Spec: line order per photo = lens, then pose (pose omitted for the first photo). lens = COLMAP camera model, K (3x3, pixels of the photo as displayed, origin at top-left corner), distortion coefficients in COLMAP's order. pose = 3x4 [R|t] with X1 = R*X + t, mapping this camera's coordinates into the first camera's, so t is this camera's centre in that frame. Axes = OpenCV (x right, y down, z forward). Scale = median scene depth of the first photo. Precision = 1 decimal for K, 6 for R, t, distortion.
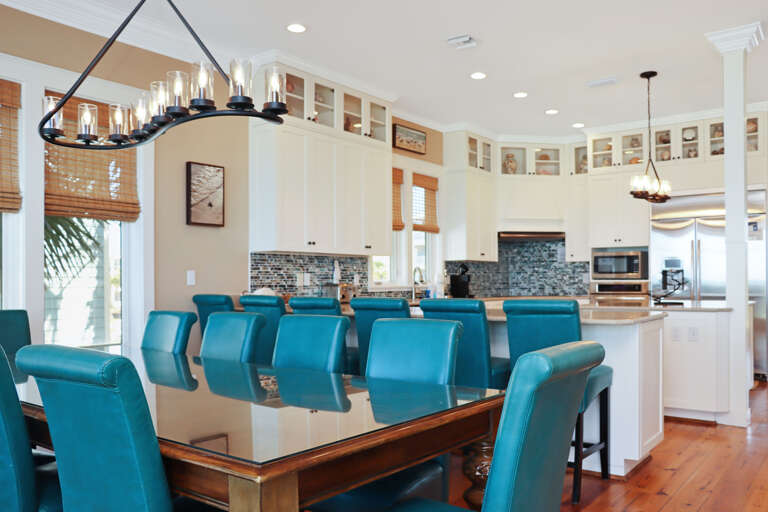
lens RADIAL K [[654.0, 0, 380.4], [0, 654.0, 278.8], [0, 0, 1]] dist [-0.041008, 0.110507]
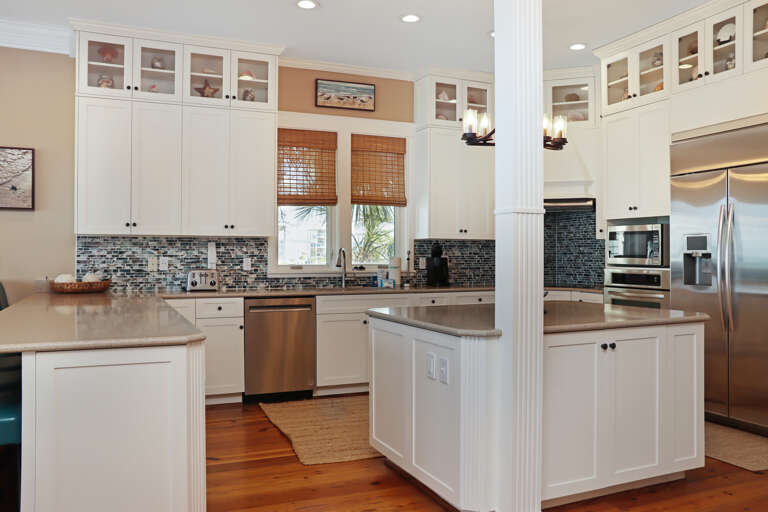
lens RADIAL K [[654.0, 0, 383.9], [0, 654.0, 245.0], [0, 0, 1]] dist [-0.041008, 0.110507]
pose [[0.867757, -0.001281, -0.496987, 0.513937], [-0.003027, 0.999965, -0.007863, -0.015970], [0.496980, 0.008328, 0.867722, 0.308097]]
